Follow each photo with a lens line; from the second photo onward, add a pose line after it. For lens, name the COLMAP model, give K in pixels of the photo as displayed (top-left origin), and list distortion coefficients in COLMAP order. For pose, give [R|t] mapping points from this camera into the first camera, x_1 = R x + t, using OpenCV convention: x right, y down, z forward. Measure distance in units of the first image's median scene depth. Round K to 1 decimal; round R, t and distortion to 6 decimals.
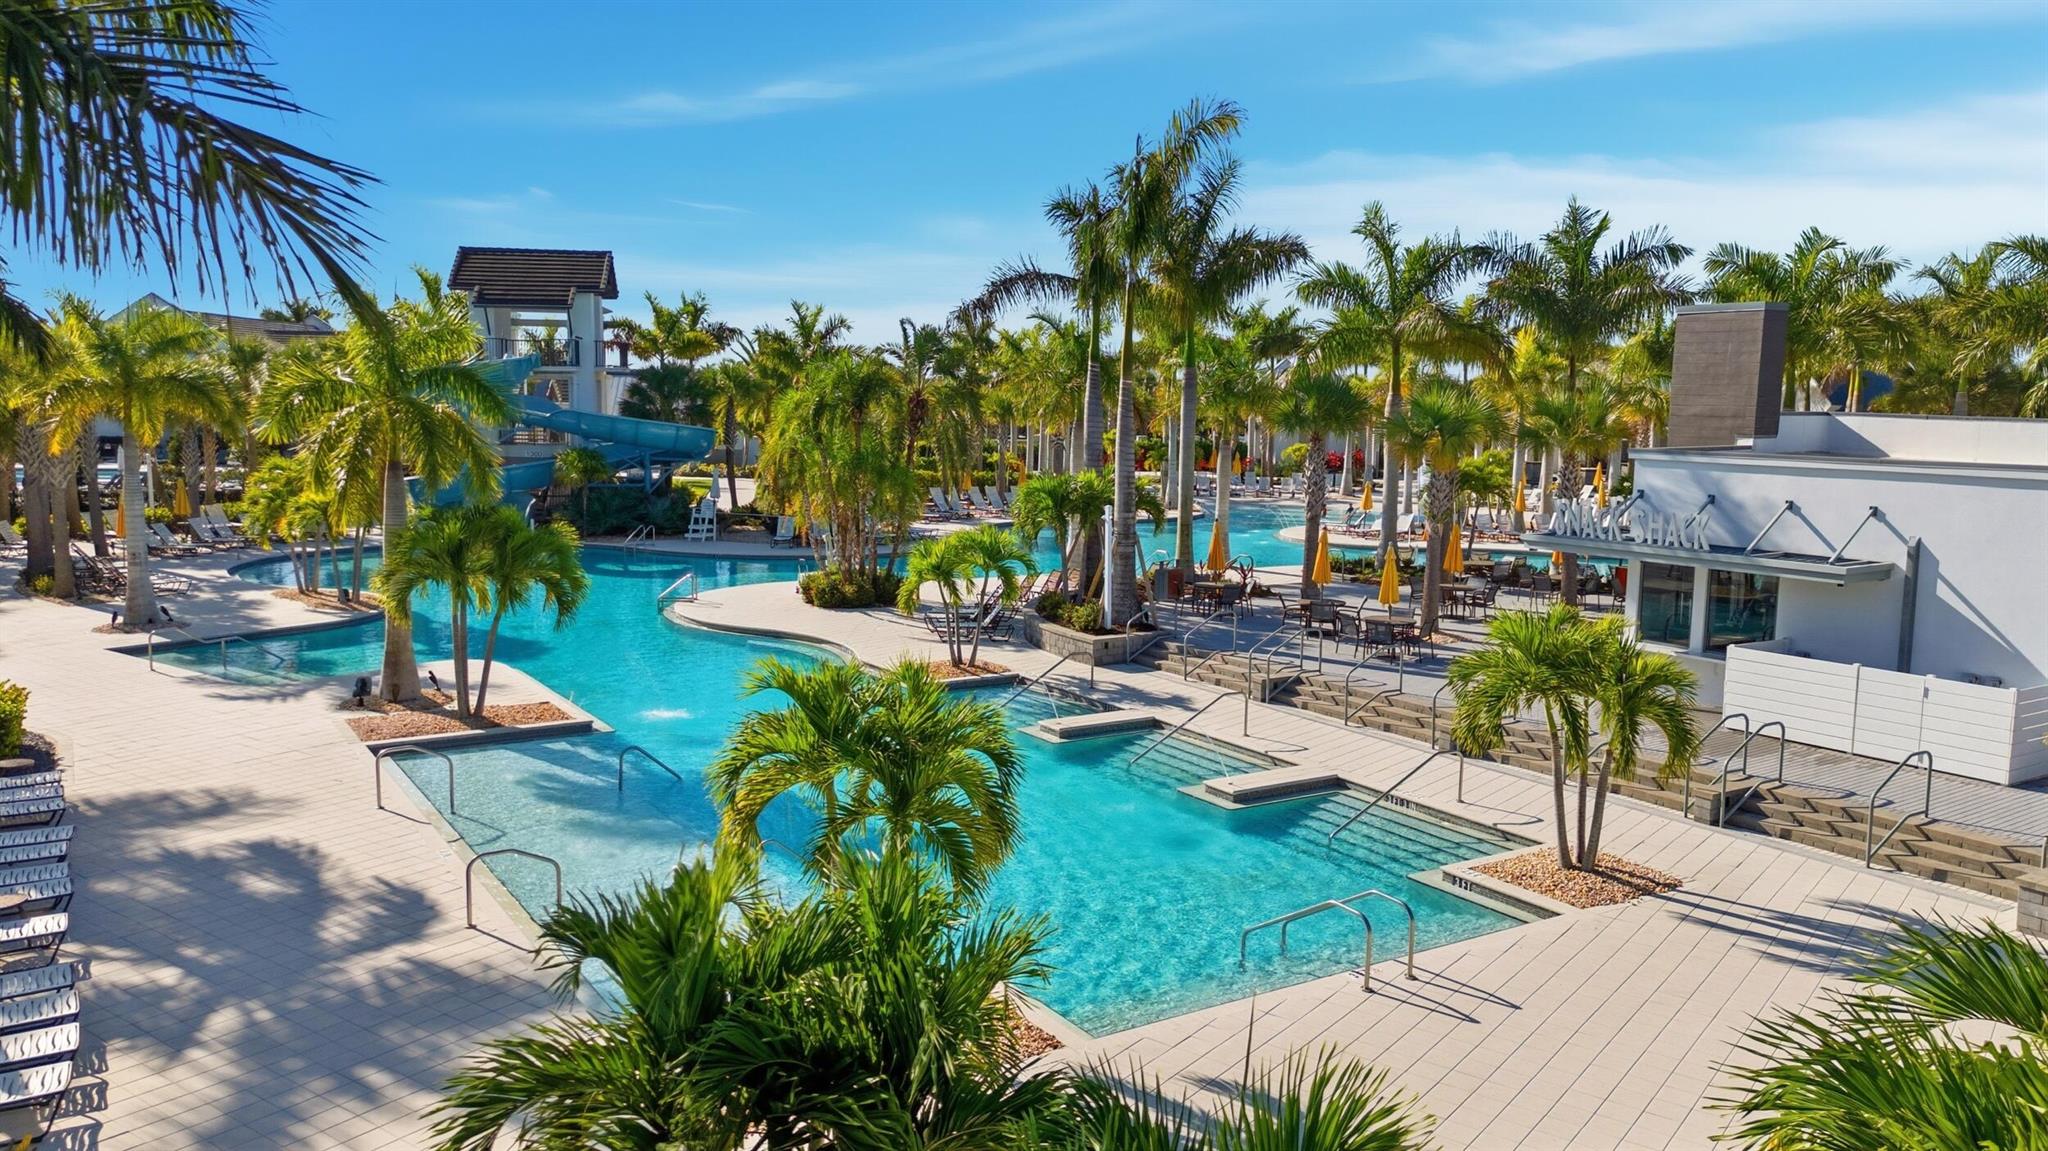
lens RADIAL K [[1524.6, 0, 1024.0], [0, 1524.6, 575.5], [0, 0, 1]] dist [0.056673, -0.053430]
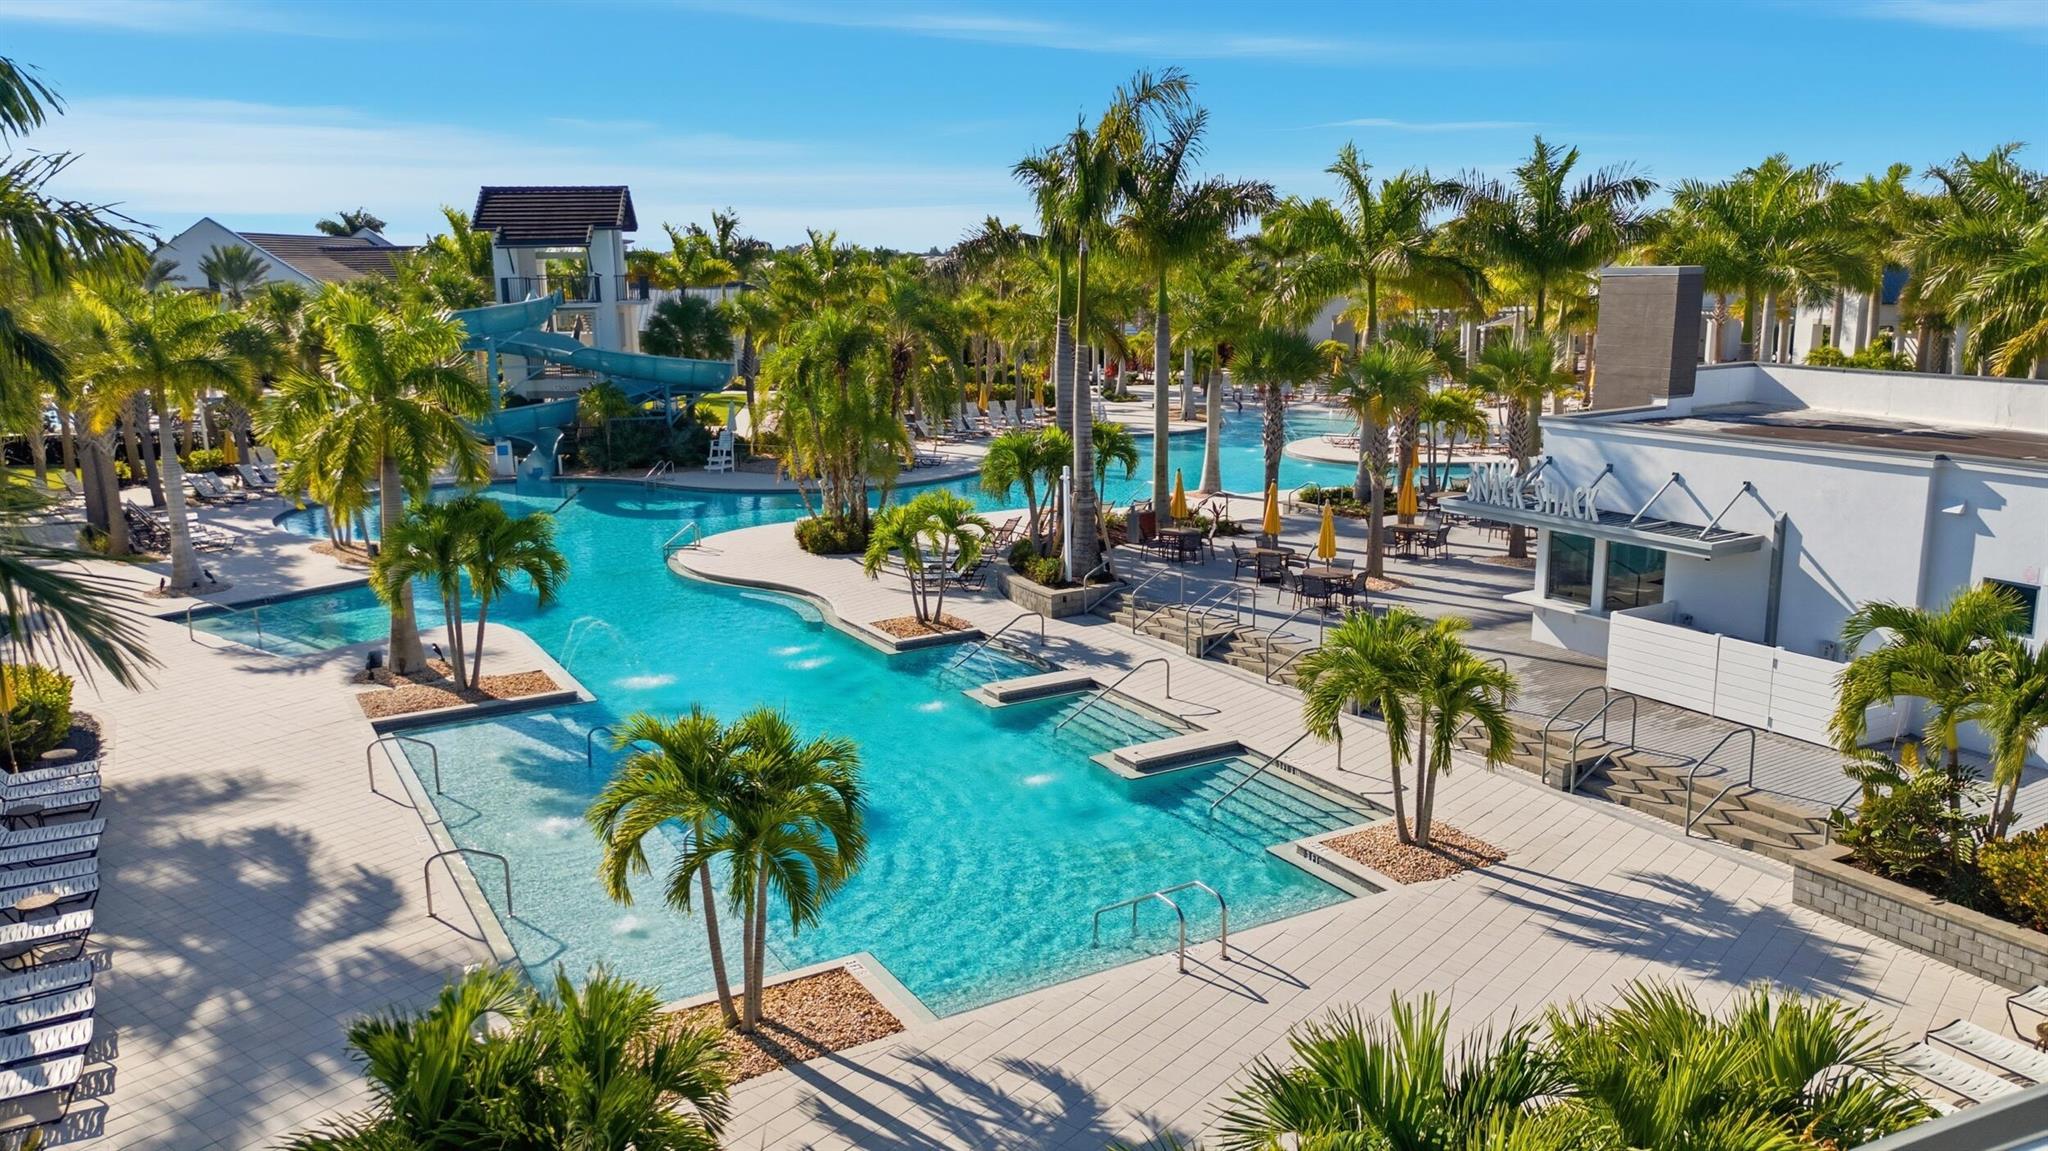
lens RADIAL K [[1524.6, 0, 1024.0], [0, 1524.6, 575.5], [0, 0, 1]] dist [0.056673, -0.053430]
pose [[0.998775, -0.018101, -0.046045, 0.085196], [0.021799, 0.996465, 0.081127, -0.065259], [0.044414, -0.082031, 0.995640, -0.070182]]
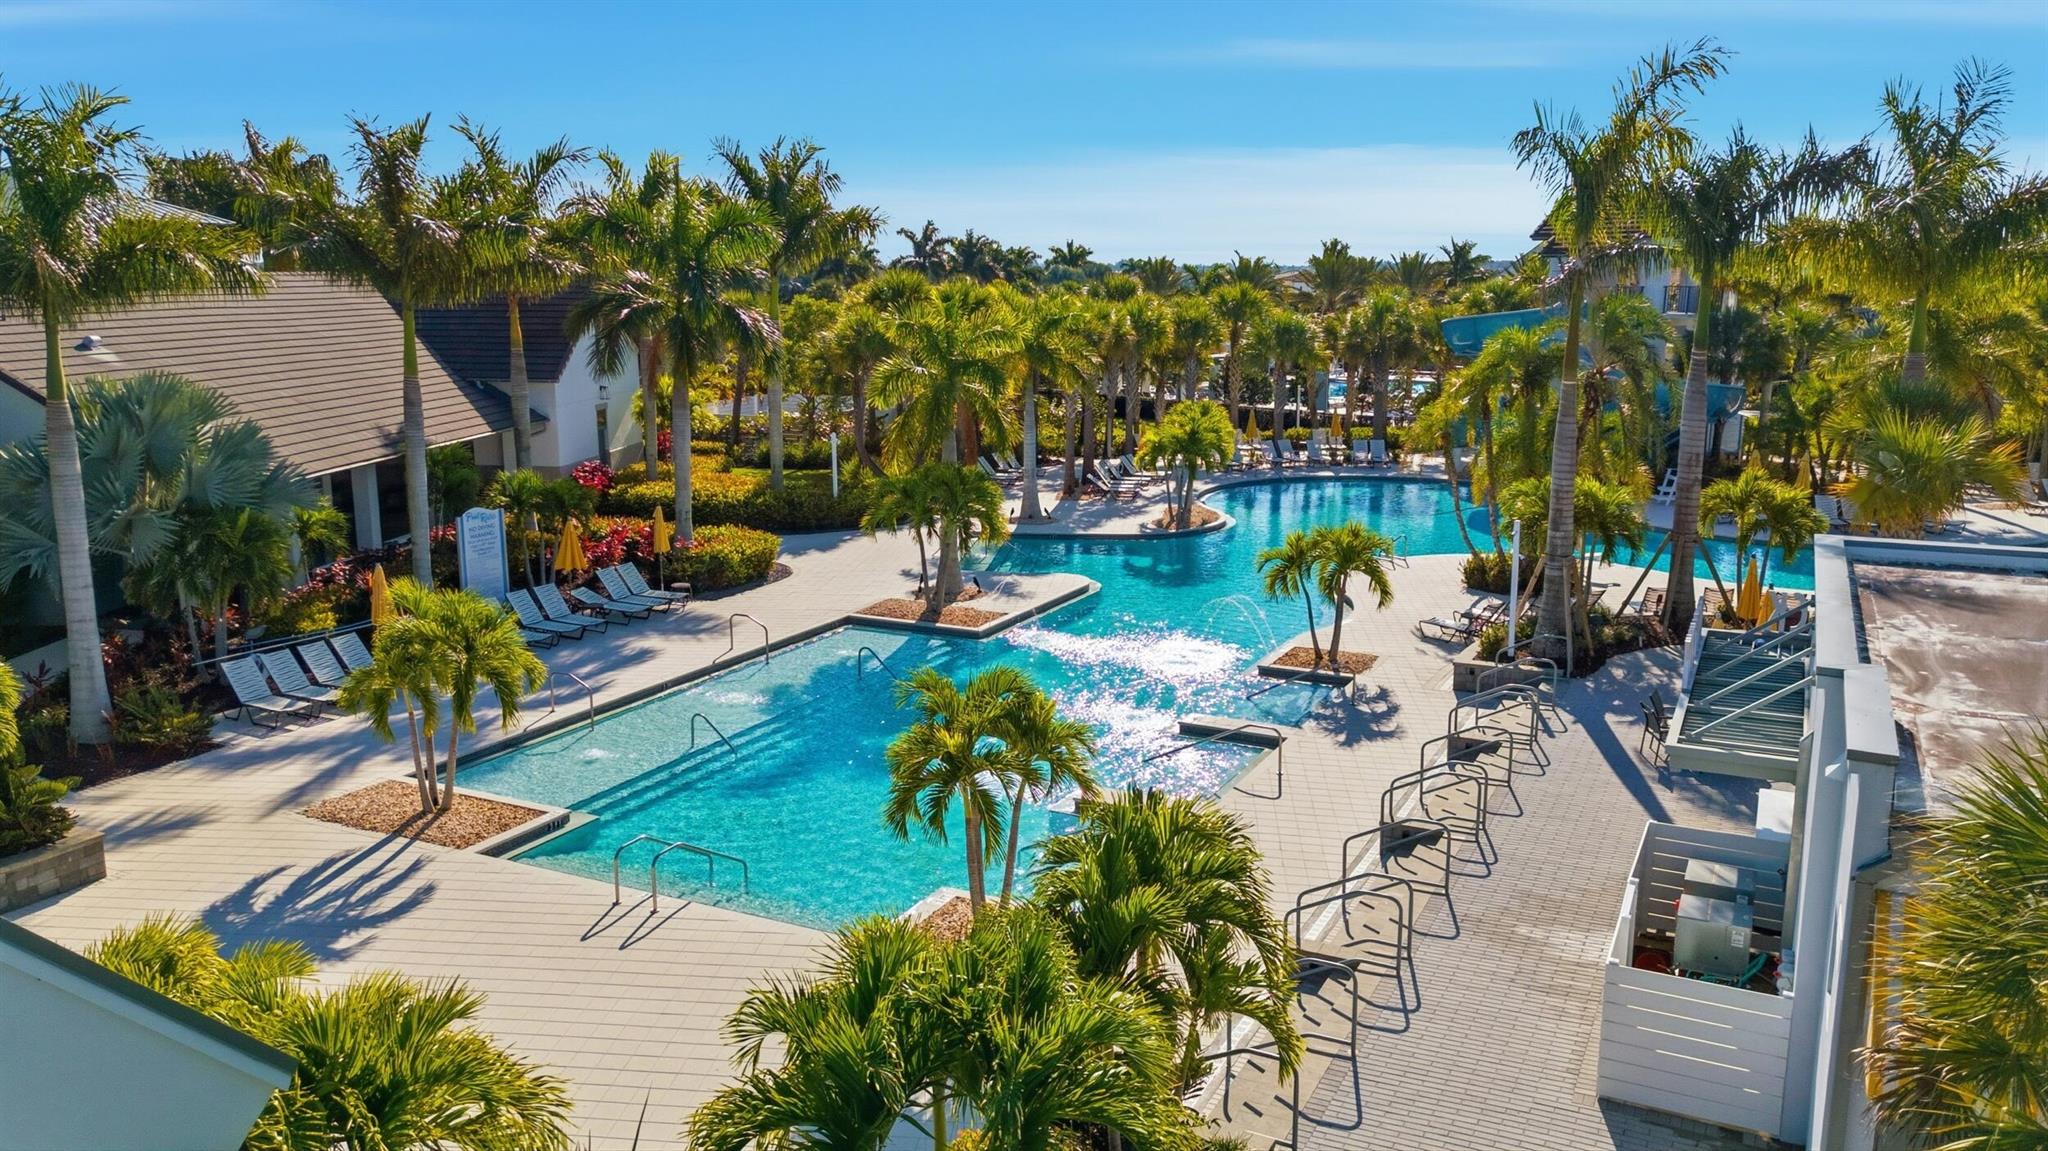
lens RADIAL K [[1524.6, 0, 1024.0], [0, 1524.6, 575.5], [0, 0, 1]] dist [0.056673, -0.053430]
pose [[0.516183, 0.161431, -0.841127, 0.767658], [-0.105234, 0.986589, 0.124768, -0.111271], [0.849989, 0.024112, 0.526249, 0.305202]]
